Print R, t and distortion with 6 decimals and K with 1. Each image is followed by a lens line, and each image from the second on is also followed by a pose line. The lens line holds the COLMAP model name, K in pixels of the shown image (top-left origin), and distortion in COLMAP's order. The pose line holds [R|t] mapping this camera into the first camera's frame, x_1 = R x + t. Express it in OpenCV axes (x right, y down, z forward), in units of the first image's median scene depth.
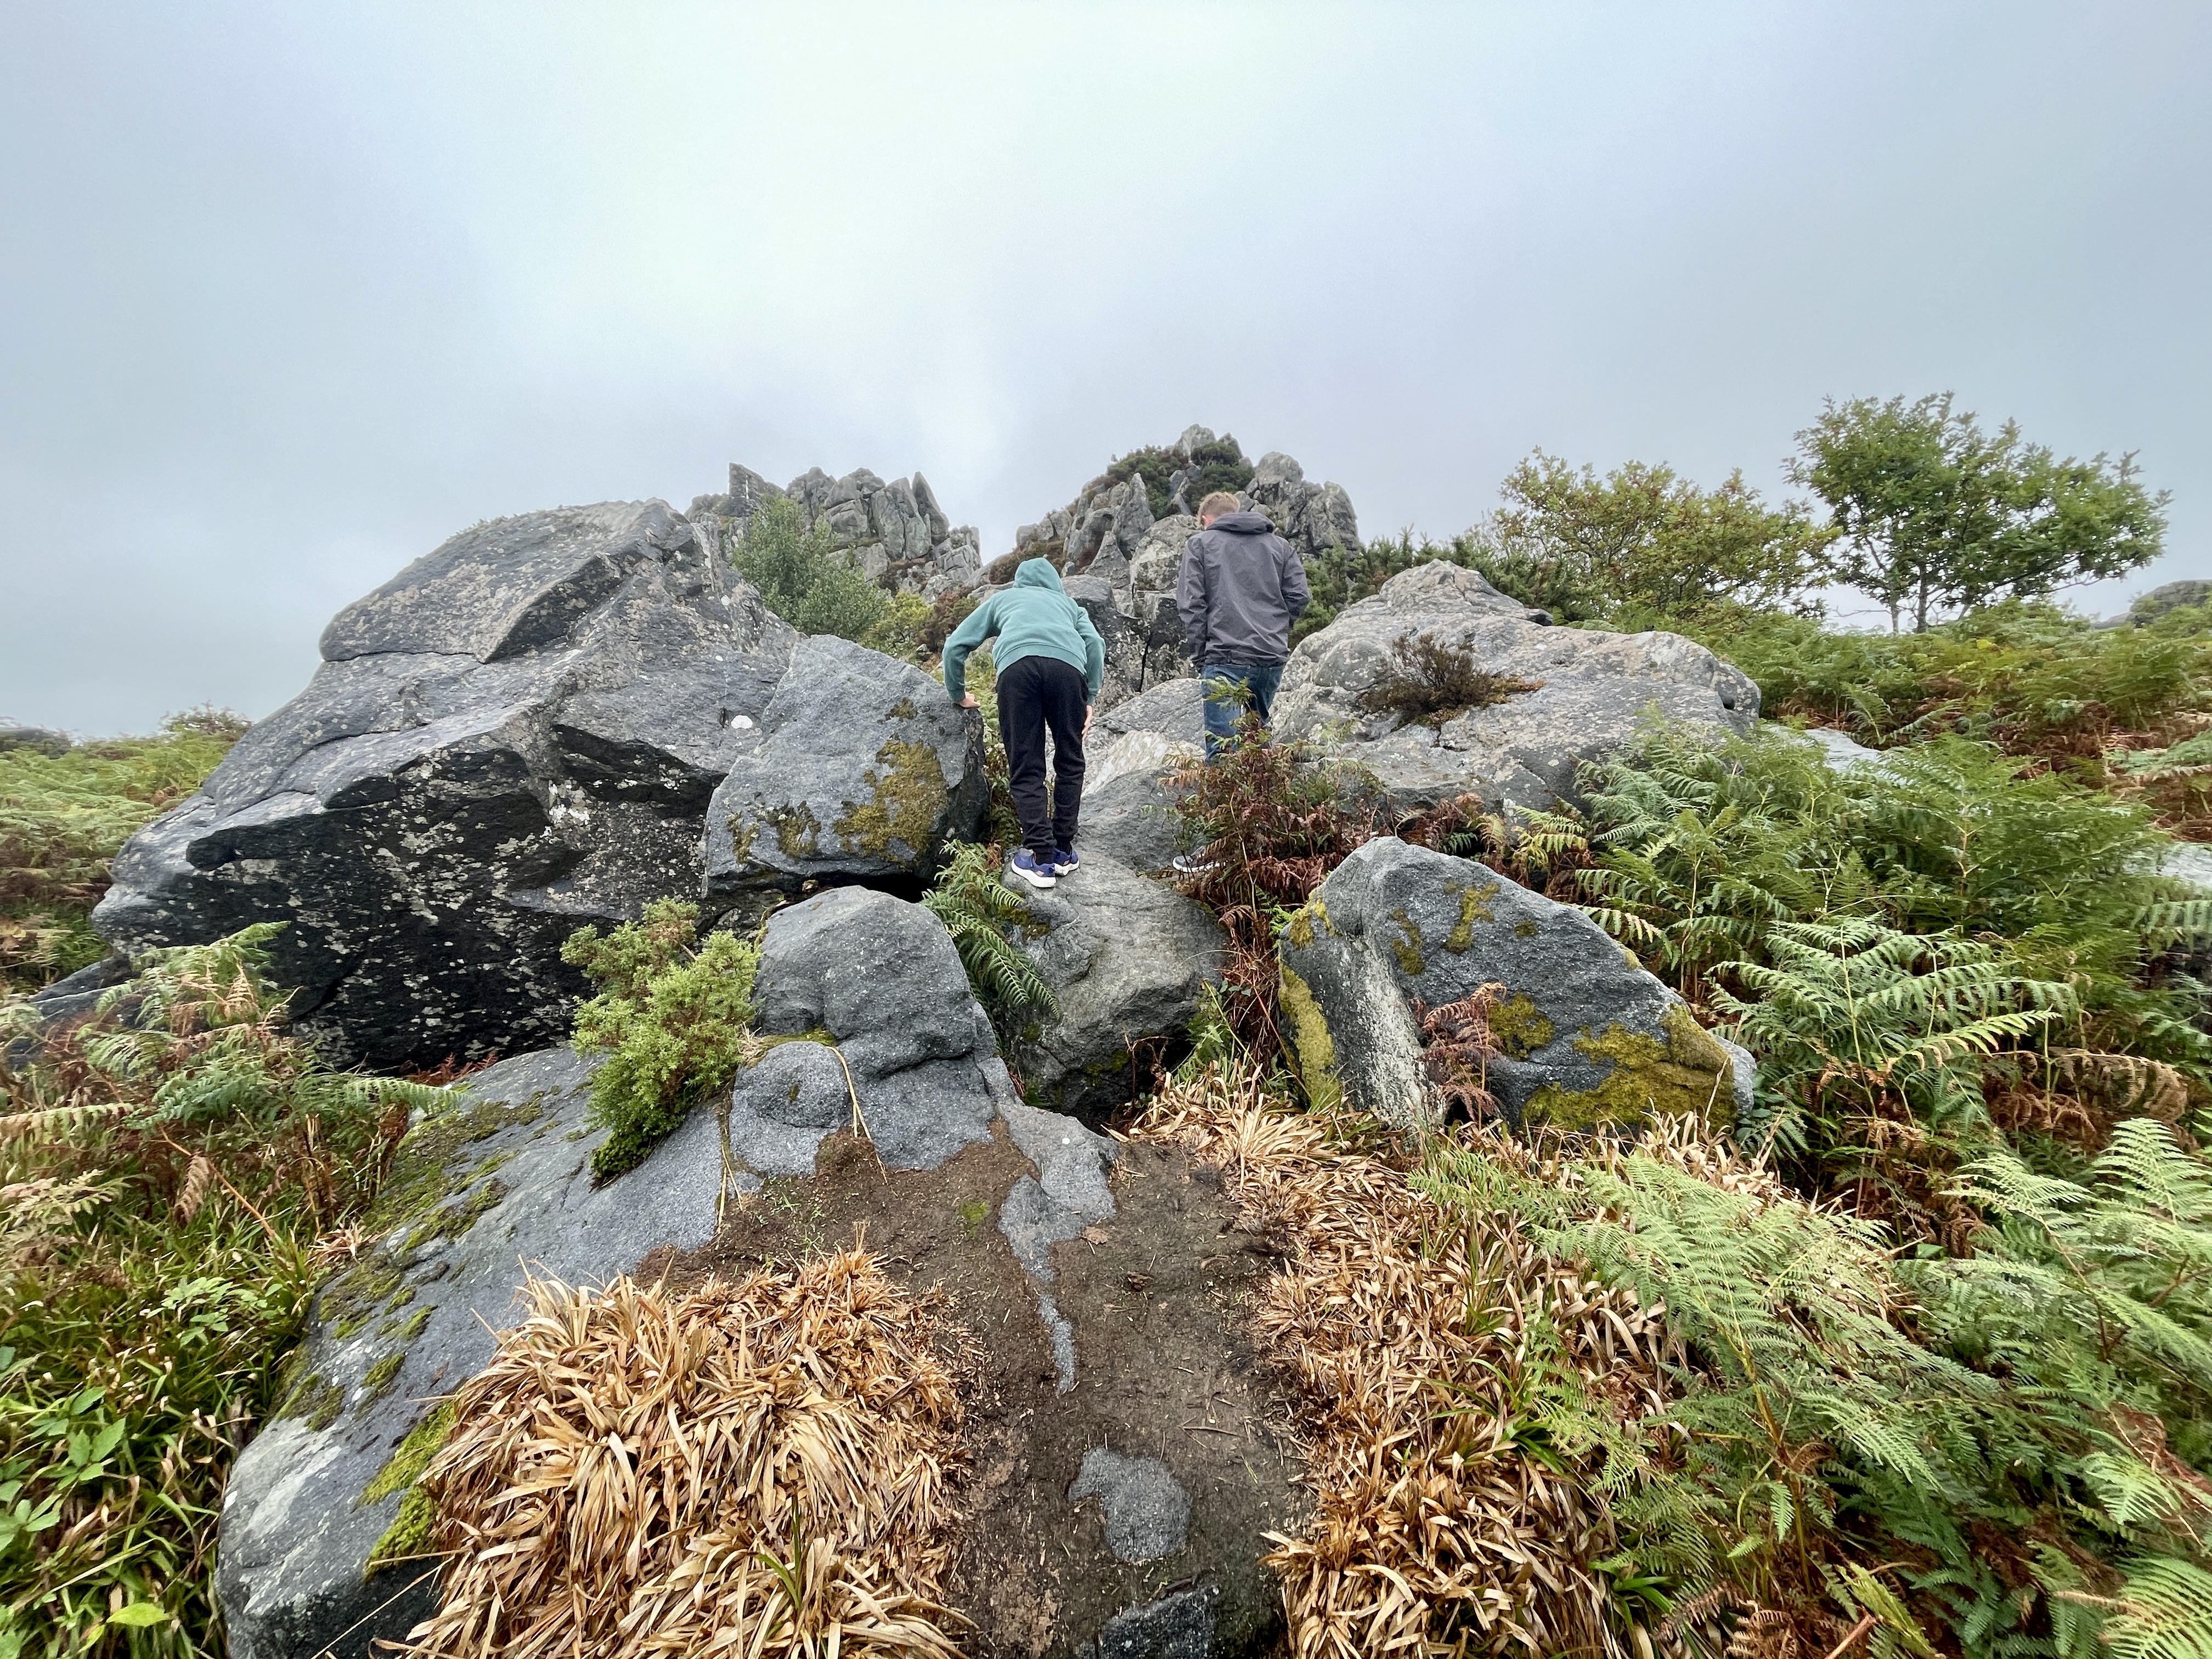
lens RADIAL K [[913.8, 0, 1118.1], [0, 913.8, 828.1], [0, 0, 1]] dist [-0.014126, 0.004528]
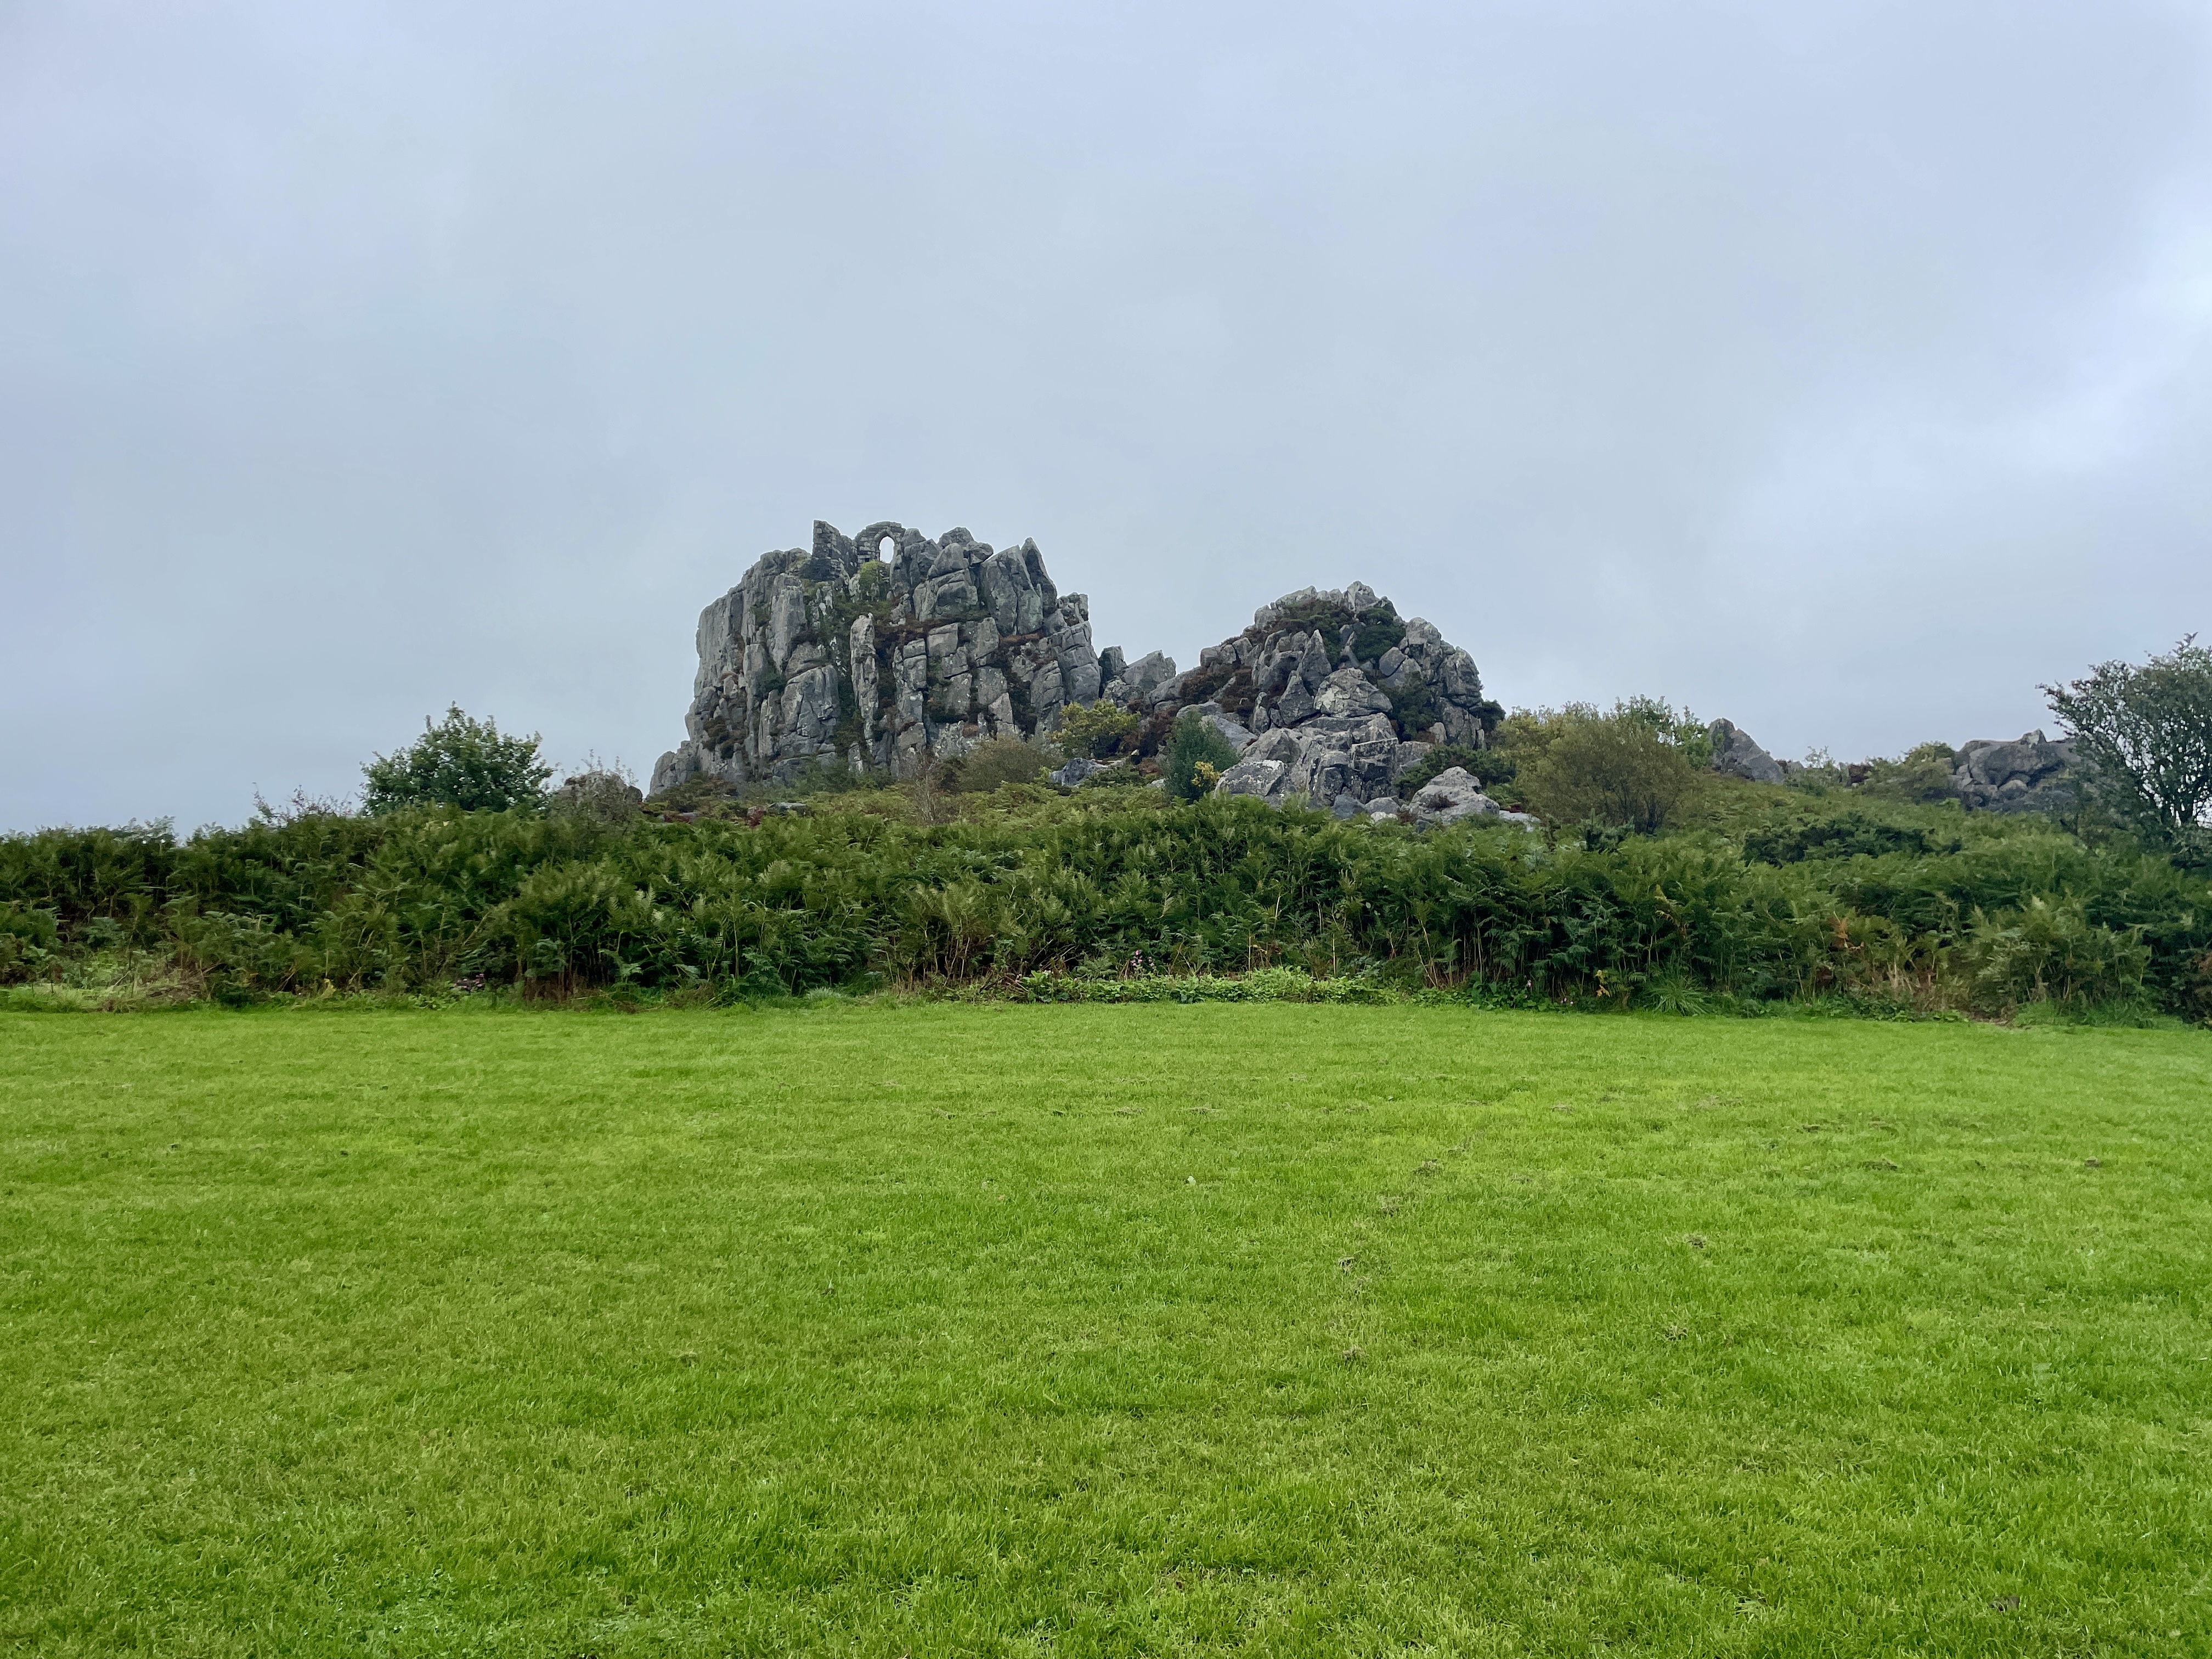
lens RADIAL K [[1723.3, 0, 1109.1], [0, 1723.3, 799.0], [0, 0, 1]] dist [0.066751, -0.081348]
pose [[0.999577, 0.020376, -0.020751, -0.103872], [-0.022902, 0.991264, -0.129889, 0.088297], [0.017923, 0.130309, 0.991311, -0.680880]]
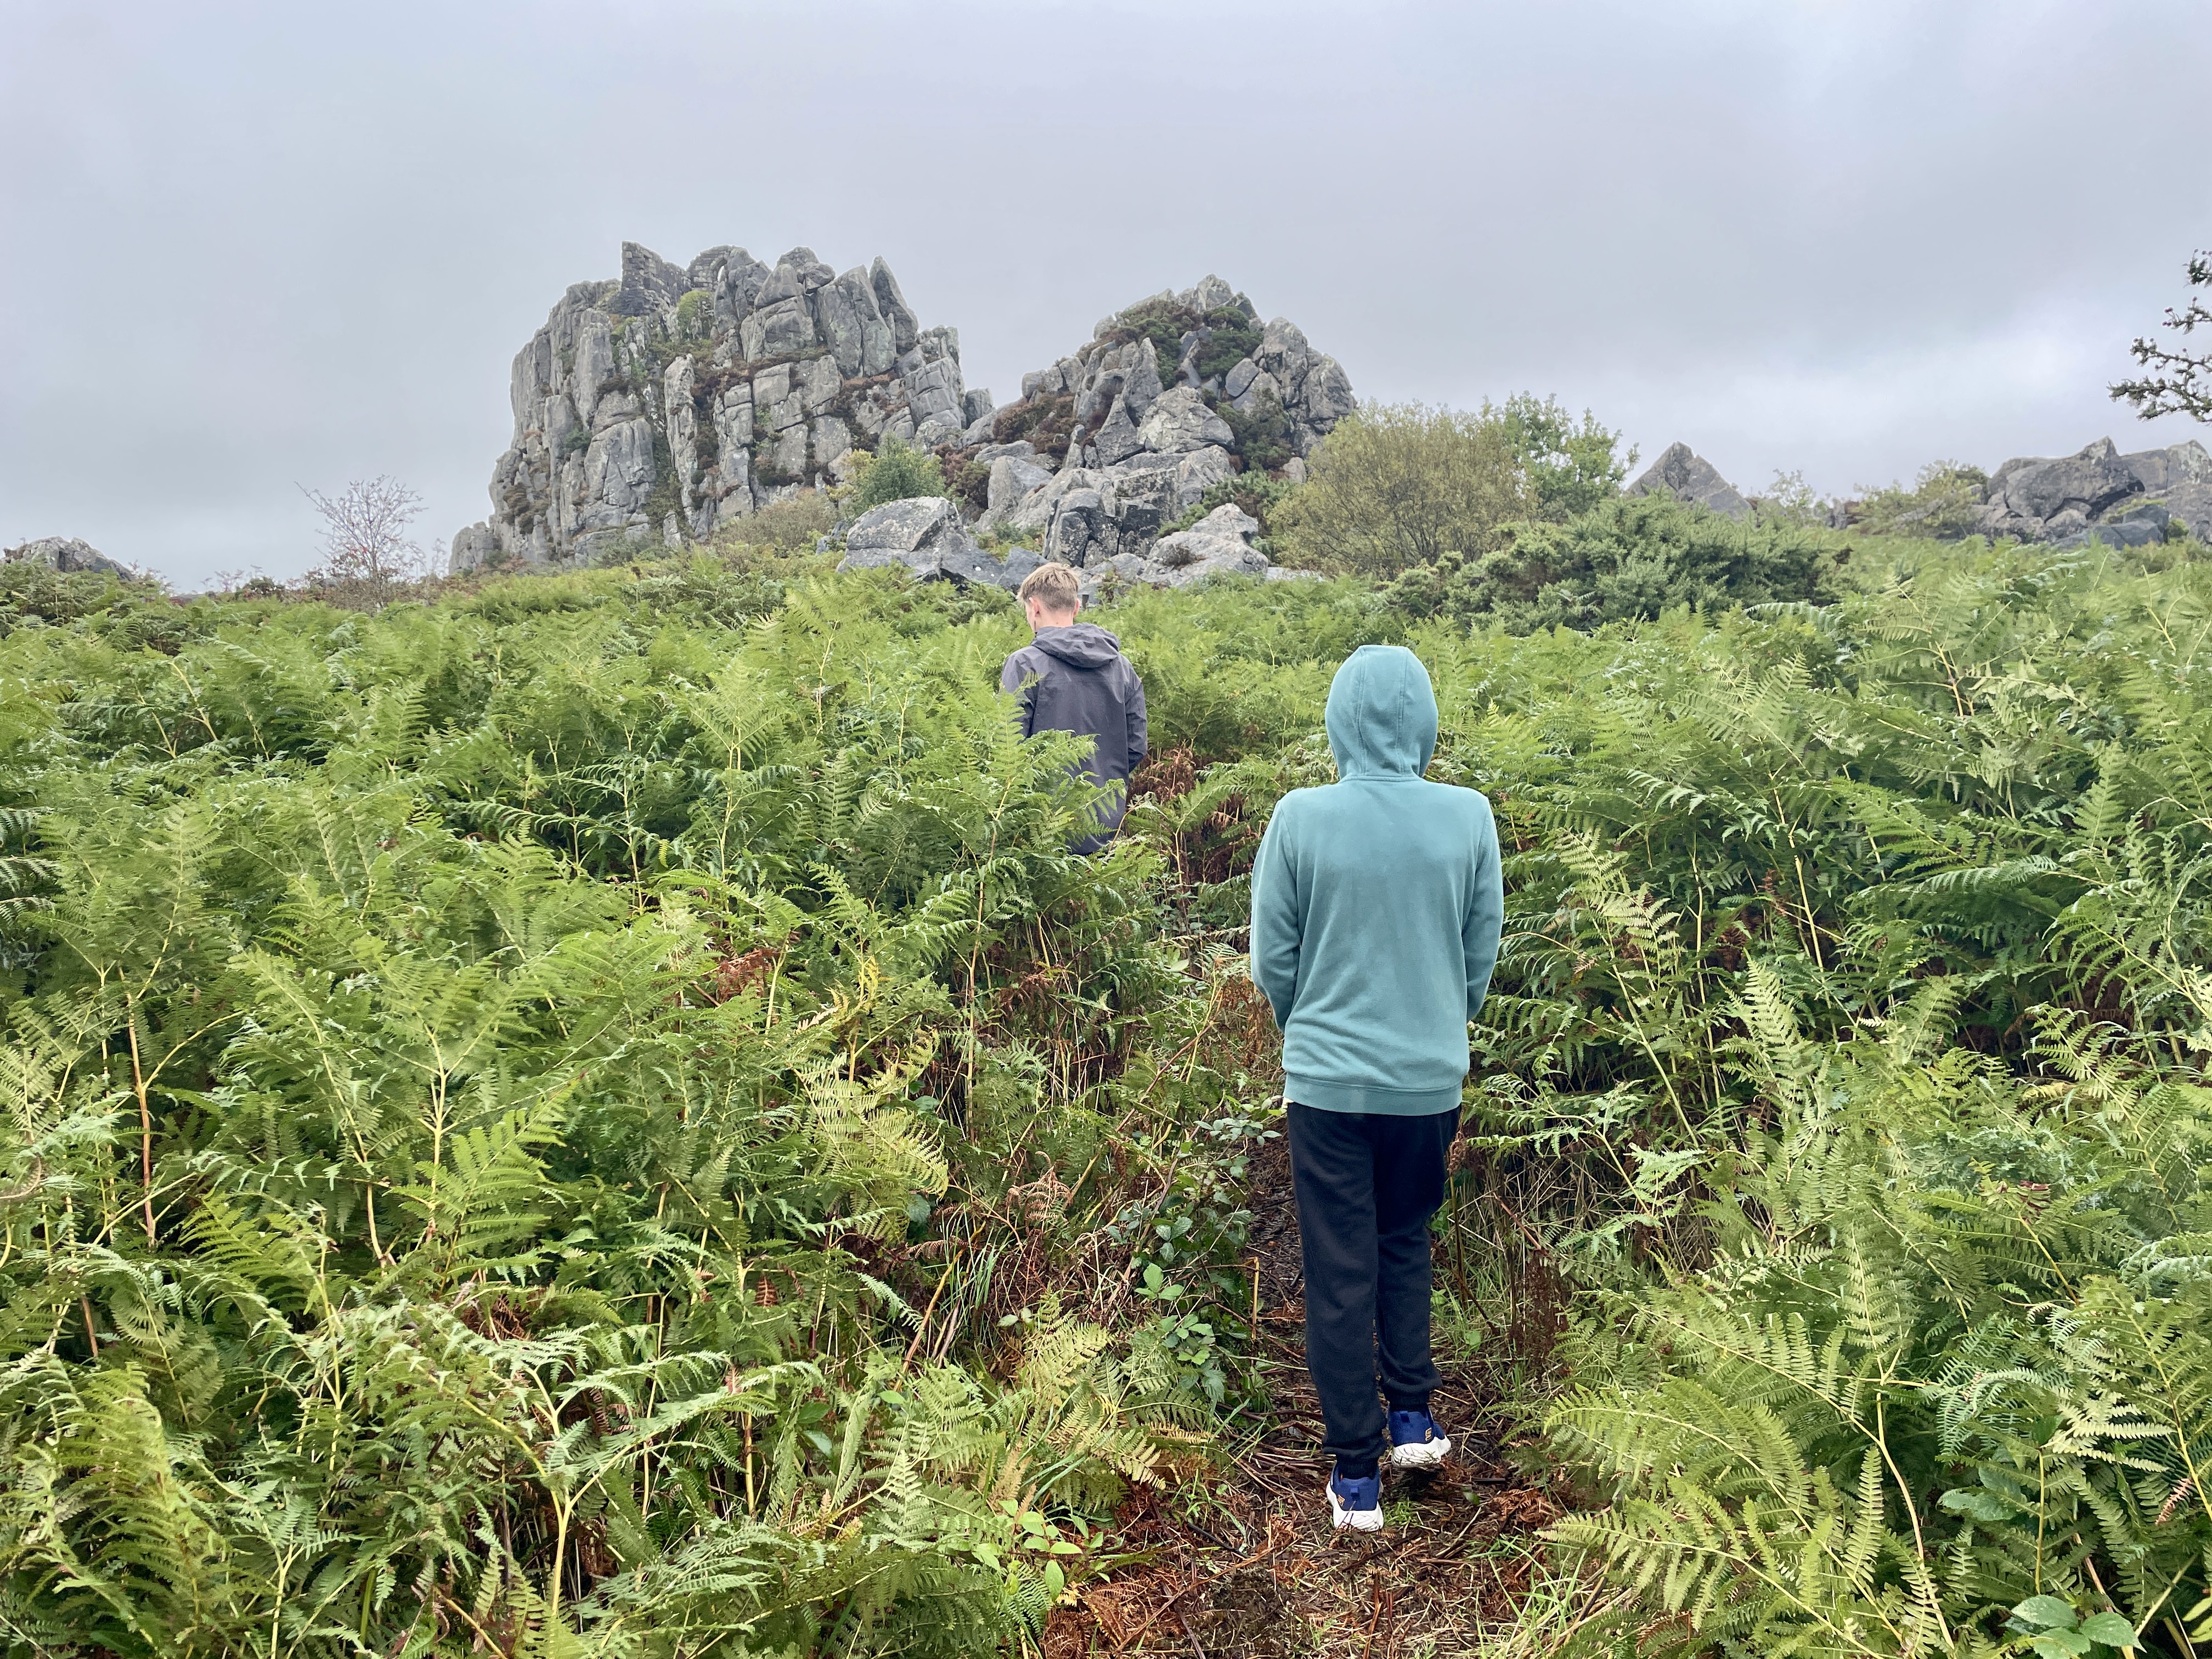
lens RADIAL K [[1723.3, 0, 1109.1], [0, 1723.3, 799.0], [0, 0, 1]] dist [0.066751, -0.081348]
pose [[0.999268, 0.005525, -0.037853, 0.025104], [-0.005724, 0.999970, -0.005139, 0.059856], [0.037823, 0.005352, 0.999270, -0.418652]]
